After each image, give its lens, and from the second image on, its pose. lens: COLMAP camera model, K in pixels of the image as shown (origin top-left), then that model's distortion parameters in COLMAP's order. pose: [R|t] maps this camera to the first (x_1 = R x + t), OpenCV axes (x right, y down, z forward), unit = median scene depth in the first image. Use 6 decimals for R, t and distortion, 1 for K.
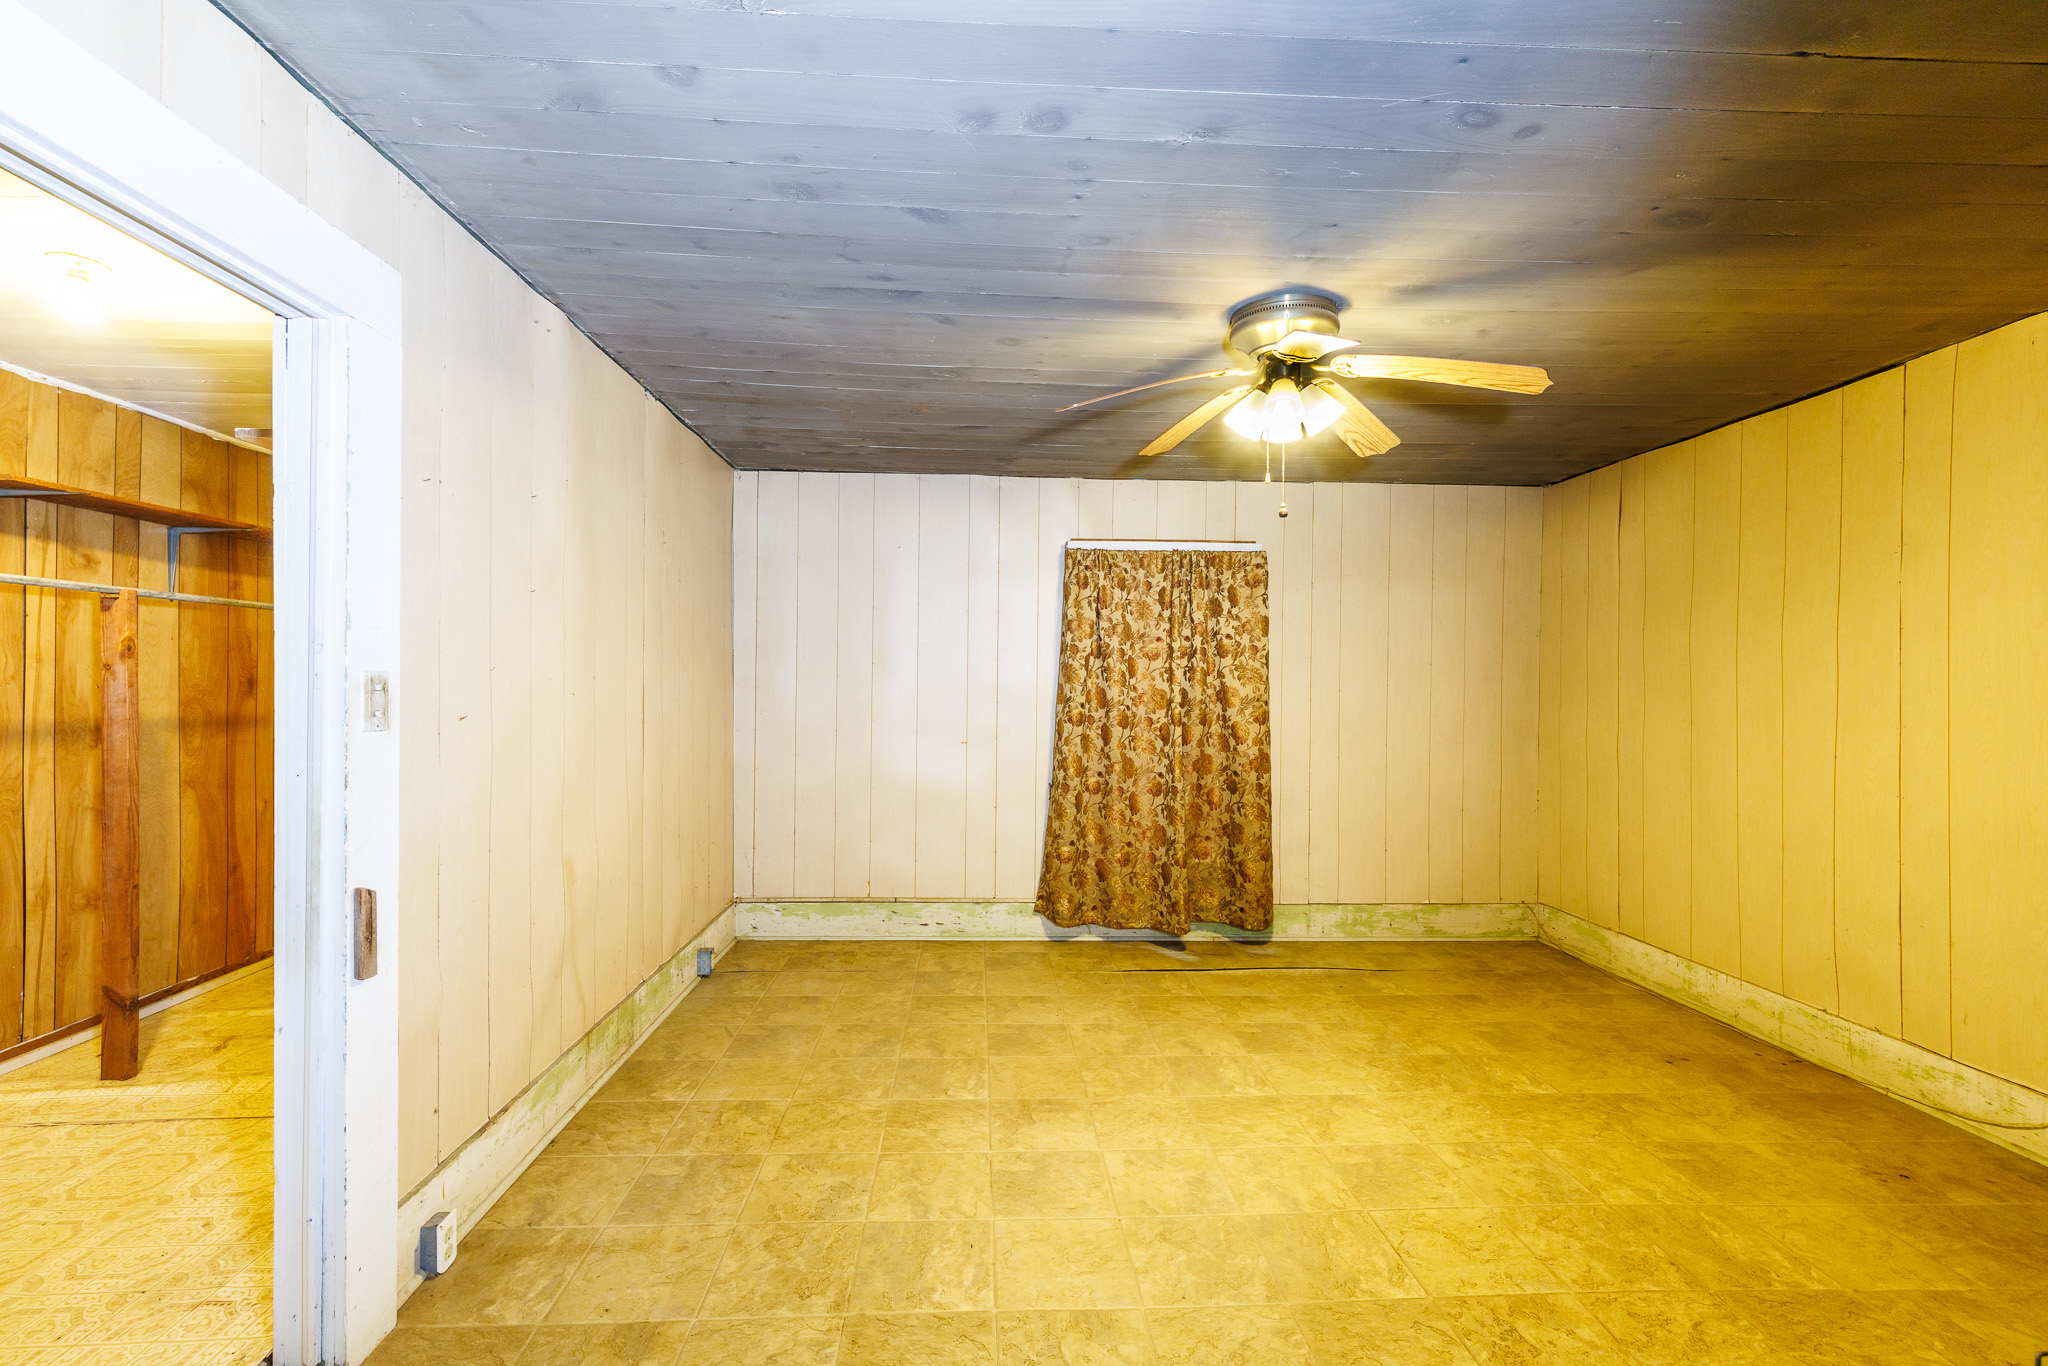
lens RADIAL K [[879.6, 0, 1024.4], [0, 879.6, 680.0], [0, 0, 1]] dist [-0.003084, 0.000529]
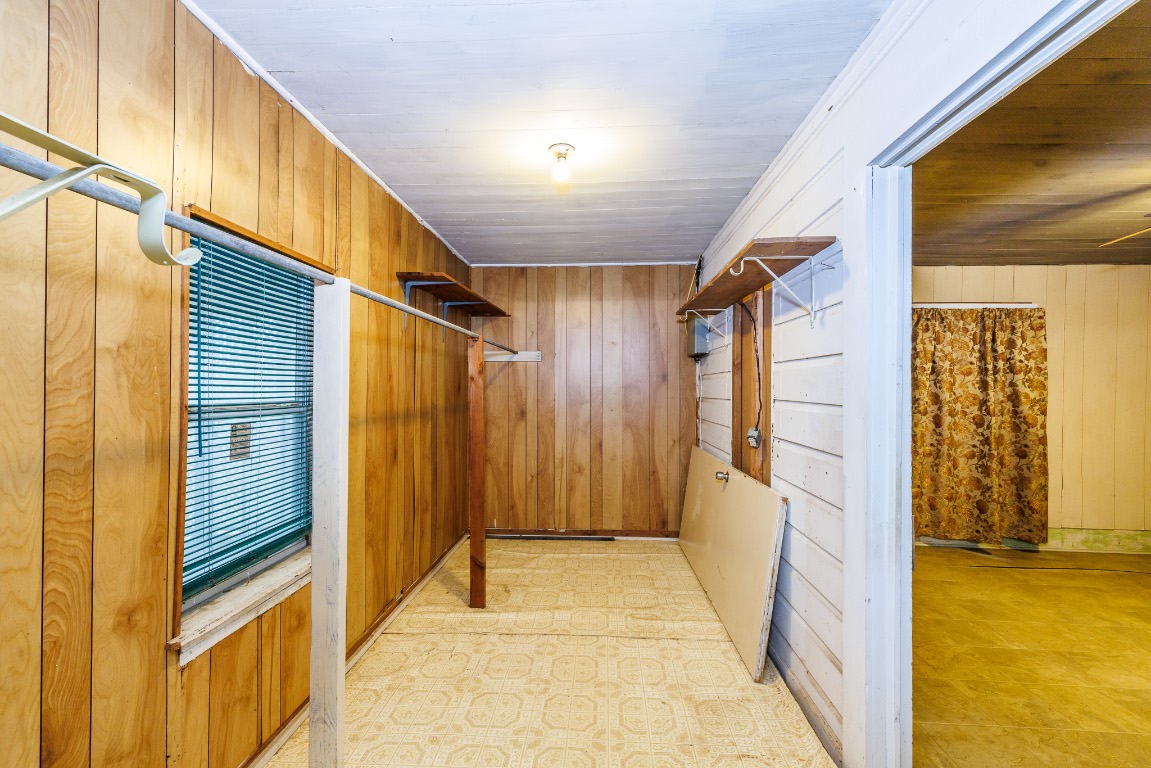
lens RADIAL K [[494.4, 0, 573.5], [0, 494.4, 386.7], [0, 0, 1]] dist [-0.003084, 0.000529]
pose [[0.993771, 0.003428, -0.111387, -0.483009], [-0.003358, 0.999994, 0.000816, -0.000732], [0.111389, -0.000437, 0.993777, 0.007535]]
